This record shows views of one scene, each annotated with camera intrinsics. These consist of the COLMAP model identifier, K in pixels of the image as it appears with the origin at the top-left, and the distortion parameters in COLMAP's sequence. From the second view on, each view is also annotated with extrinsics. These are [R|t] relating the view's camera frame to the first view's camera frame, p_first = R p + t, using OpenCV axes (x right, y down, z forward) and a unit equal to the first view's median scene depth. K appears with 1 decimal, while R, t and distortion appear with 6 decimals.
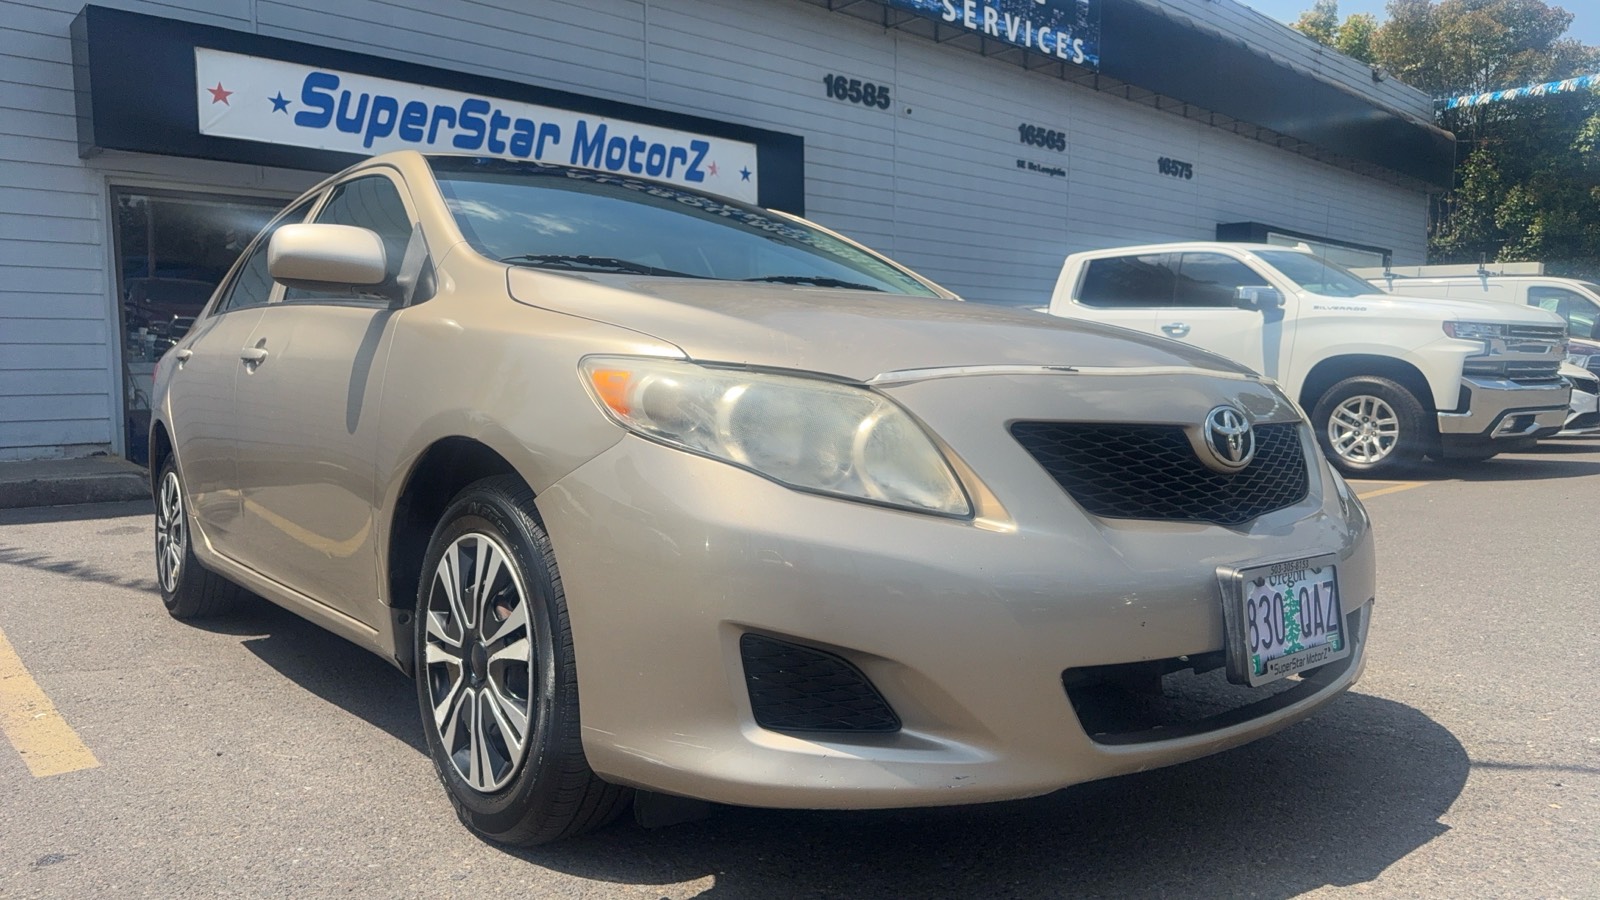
lens RADIAL K [[1062.6, 0, 795.9], [0, 1062.6, 446.5], [0, 0, 1]] dist [0.017101, -0.052096]
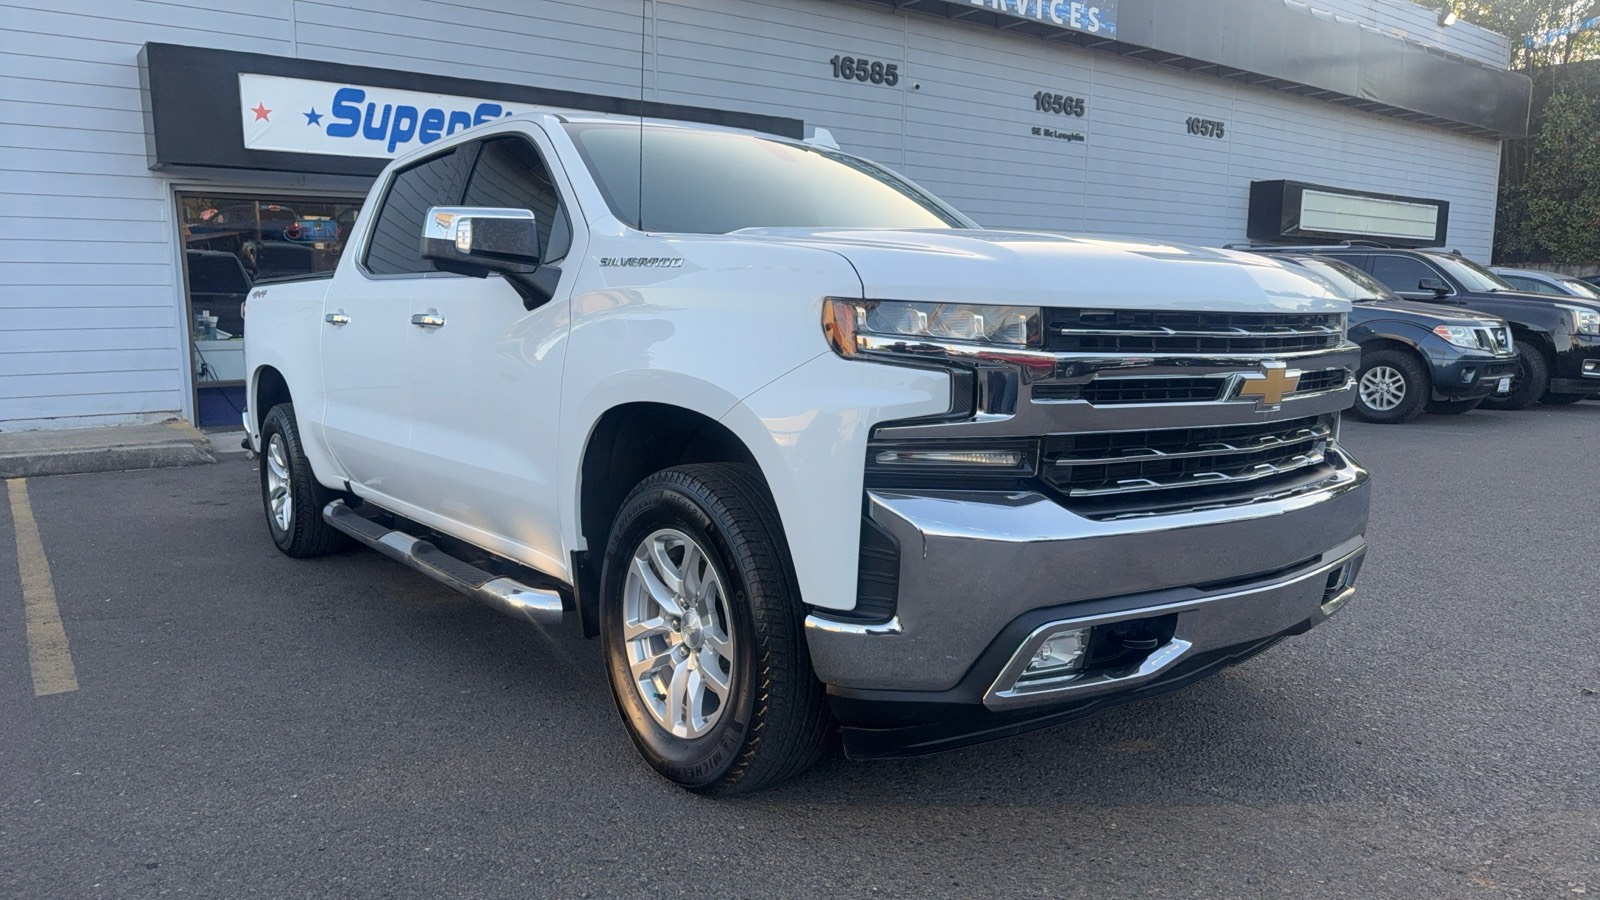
lens RADIAL K [[1051.9, 0, 800.0], [0, 1051.9, 450.0], [0, 0, 1]] dist [0.009116, -0.030477]
pose [[0.996247, 0.015997, -0.085063, 0.089436], [-0.010191, 0.997616, 0.068253, -0.028218], [0.085952, -0.067130, 0.994035, -0.071599]]
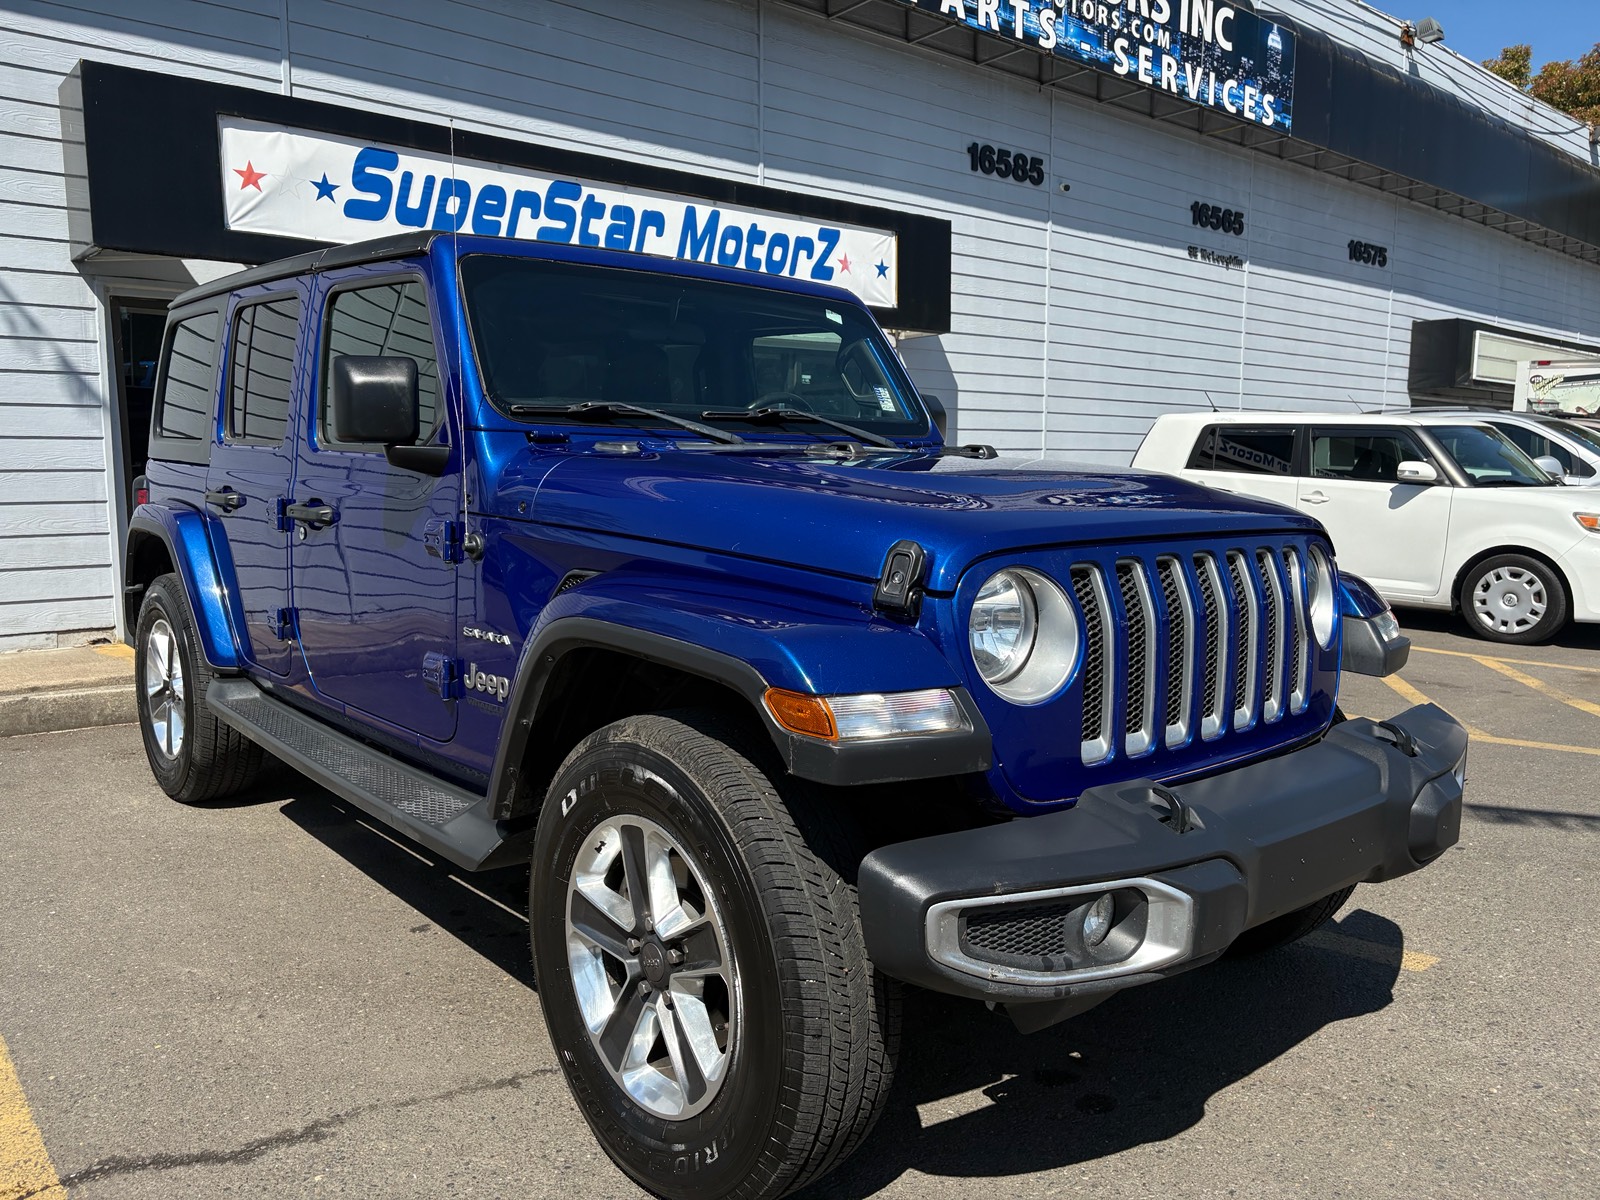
lens RADIAL K [[1197.4, 0, 789.8], [0, 1197.4, 592.9], [0, 0, 1]] dist [0.002454, 0.009162]
pose [[0.999151, 0.002685, -0.041100, -0.068163], [-0.001782, 0.999756, 0.022000, -0.029620], [0.041149, -0.021909, 0.998913, 0.082198]]
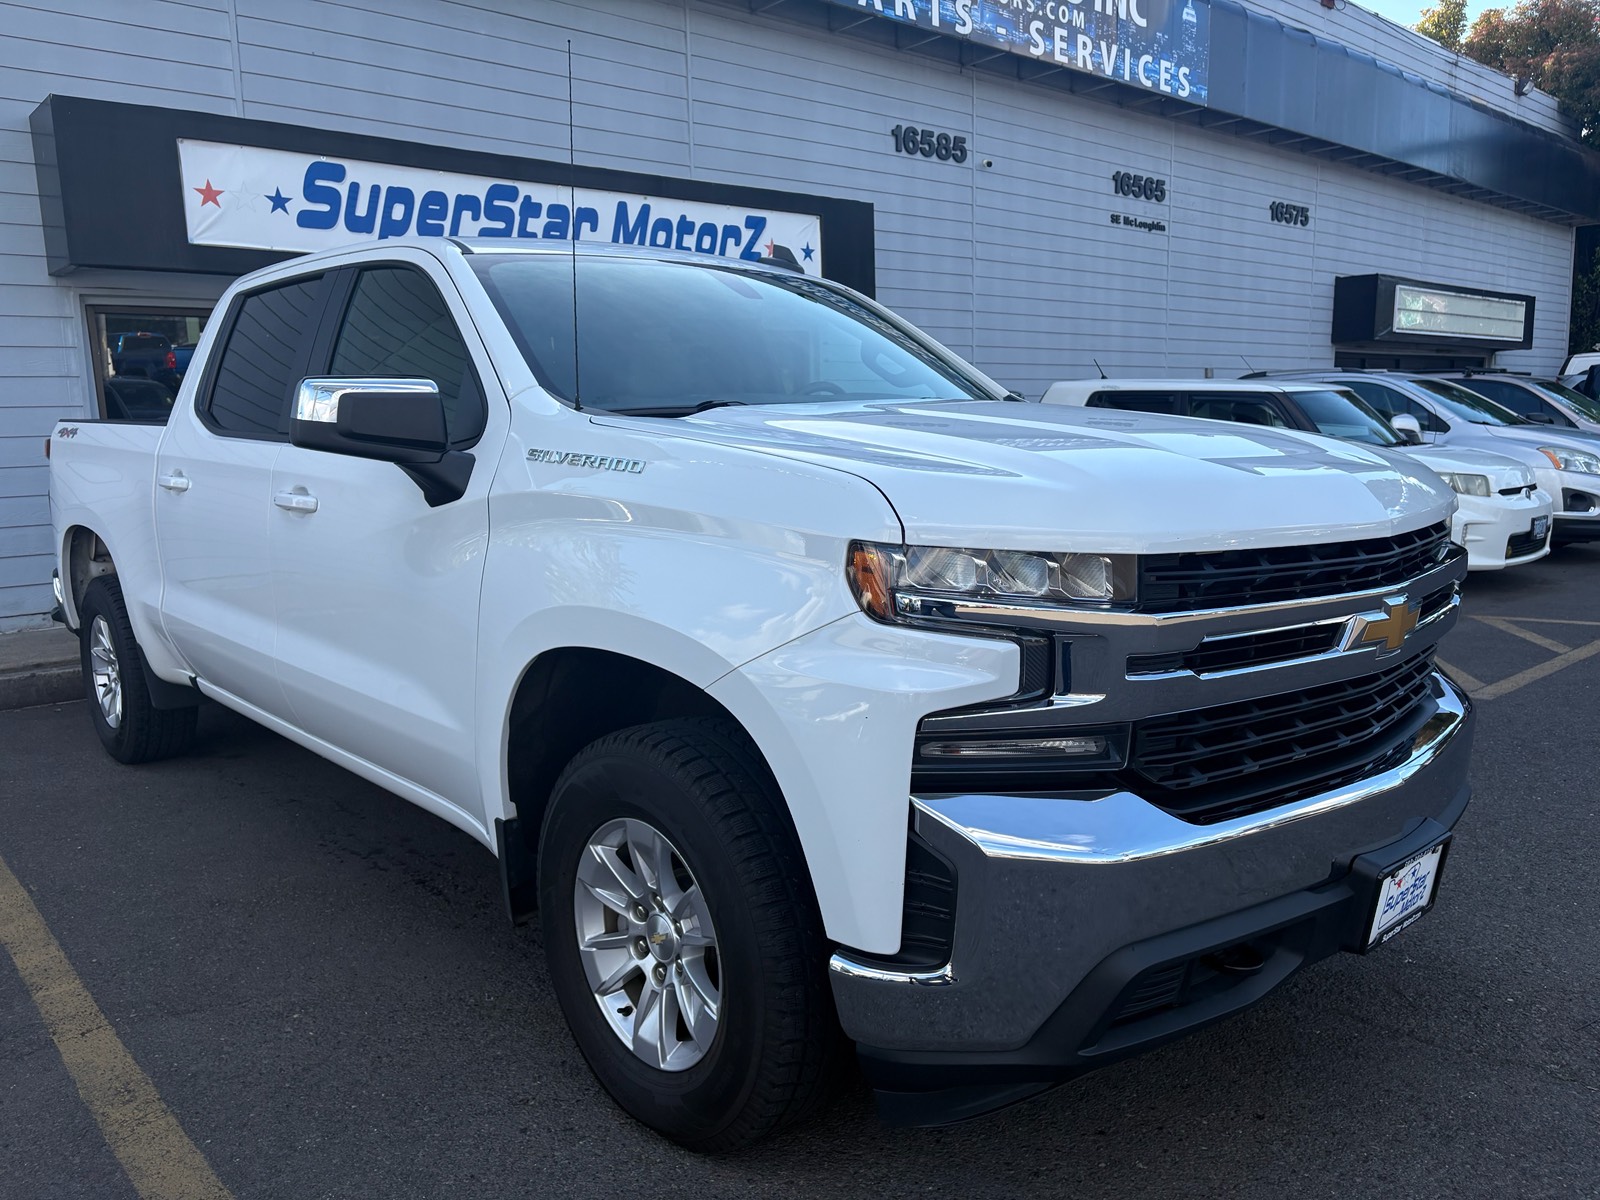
lens RADIAL K [[1190.5, 0, 791.8], [0, 1190.5, 600.7], [0, 0, 1]] dist [0.003384, 0.004224]
pose [[0.999551, -0.019227, -0.022986, -0.037663], [0.020801, 0.997307, 0.070323, -0.039543], [0.021572, -0.070769, 0.997259, 0.023051]]
